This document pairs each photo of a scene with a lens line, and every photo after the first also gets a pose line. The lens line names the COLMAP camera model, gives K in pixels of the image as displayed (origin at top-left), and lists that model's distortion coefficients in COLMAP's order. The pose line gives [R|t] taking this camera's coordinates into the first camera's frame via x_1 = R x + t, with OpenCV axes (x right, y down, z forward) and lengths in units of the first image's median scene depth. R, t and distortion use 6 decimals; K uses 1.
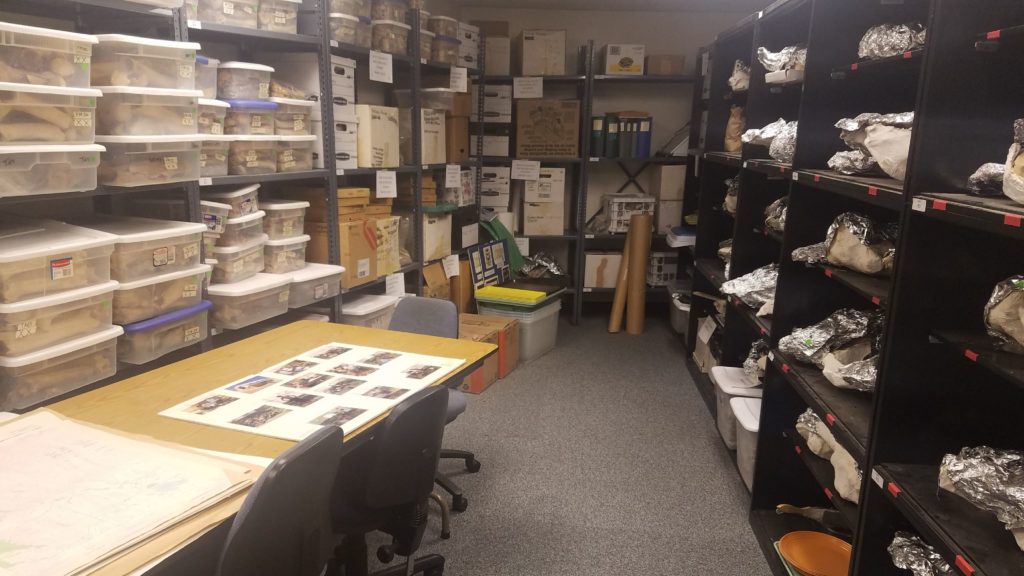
lens RADIAL K [[788.4, 0, 512.0], [0, 788.4, 288.0], [0, 0, 1]] dist [-0.003906, -0.127669]
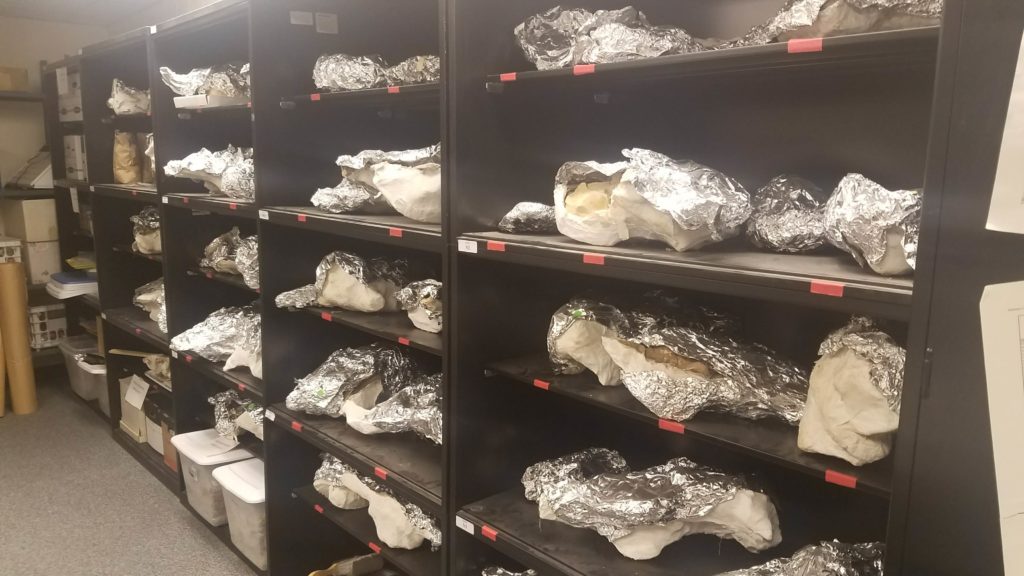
lens RADIAL K [[756.5, 0, 512.0], [0, 756.5, 288.0], [0, 0, 1]] dist [0.103121, -0.253603]
pose [[0.672568, -0.125085, 0.729387, -0.109932], [0.137778, 0.989544, 0.042654, -0.060001], [-0.727096, 0.071806, 0.682770, 0.202293]]
